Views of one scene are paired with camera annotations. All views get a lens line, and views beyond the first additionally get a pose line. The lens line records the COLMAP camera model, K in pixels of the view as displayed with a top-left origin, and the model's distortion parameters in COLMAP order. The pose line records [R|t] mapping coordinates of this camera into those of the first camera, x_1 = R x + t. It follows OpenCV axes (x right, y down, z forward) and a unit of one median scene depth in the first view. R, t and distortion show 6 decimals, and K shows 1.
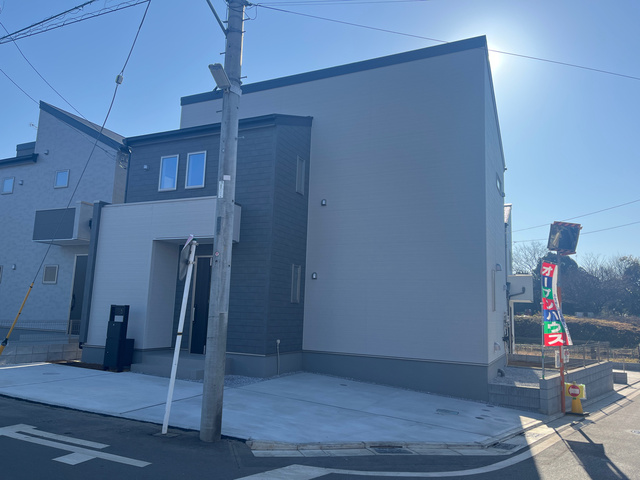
lens RADIAL K [[483.0, 0, 319.3], [0, 483.0, 240.6], [0, 0, 1]] dist [0.082085, -0.102281]
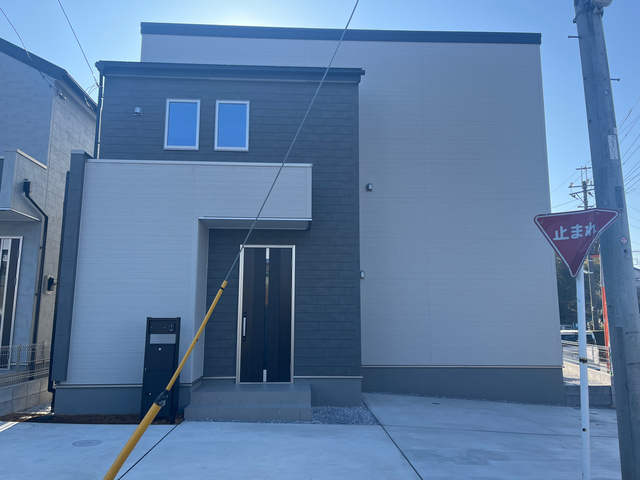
lens RADIAL K [[483.0, 0, 319.3], [0, 483.0, 240.6], [0, 0, 1]] dist [0.082085, -0.102281]
pose [[0.881691, 0.040991, 0.470044, -0.463572], [-0.040131, 0.999124, -0.011853, 0.027479], [-0.470118, -0.008413, 0.882564, 0.299599]]
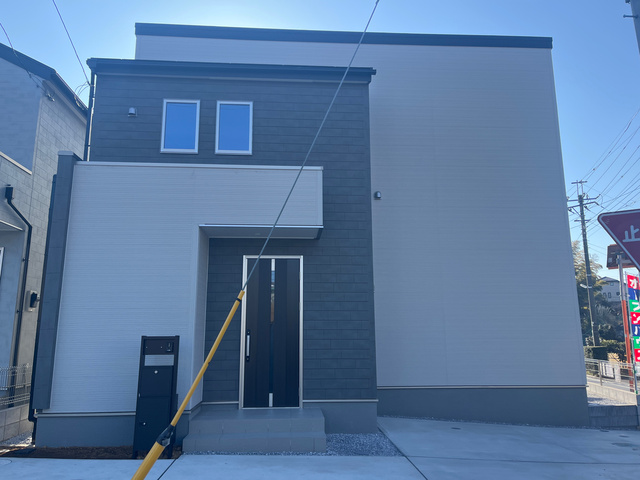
lens RADIAL K [[483.0, 0, 319.3], [0, 483.0, 240.6], [0, 0, 1]] dist [0.082085, -0.102281]
pose [[0.872165, 0.054557, 0.486160, -0.460646], [-0.035860, 0.998218, -0.047689, 0.036690], [-0.487896, 0.024159, 0.872568, 0.358748]]
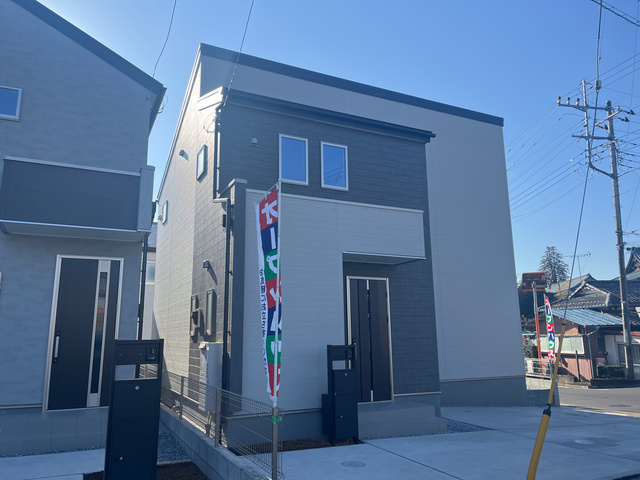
lens RADIAL K [[483.0, 0, 319.3], [0, 483.0, 240.6], [0, 0, 1]] dist [0.082085, -0.102281]
pose [[0.619636, 0.108753, 0.777319, -0.851579], [-0.080323, 0.993941, -0.075031, 0.034557], [-0.780769, -0.015944, 0.624616, 0.519604]]
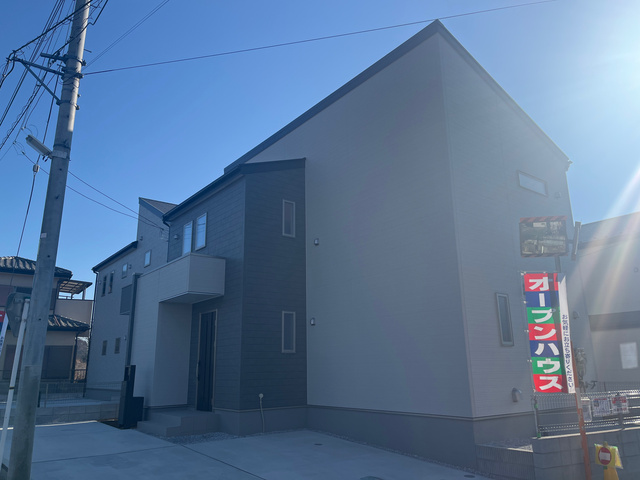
lens RADIAL K [[482.5, 0, 316.9], [0, 482.5, 243.7], [0, 0, 1]] dist [0.084665, -0.106651]
pose [[0.892020, -0.160245, -0.422637, 0.407963], [0.112556, 0.984342, -0.135655, 0.051788], [0.437757, 0.073437, 0.896089, 0.159626]]
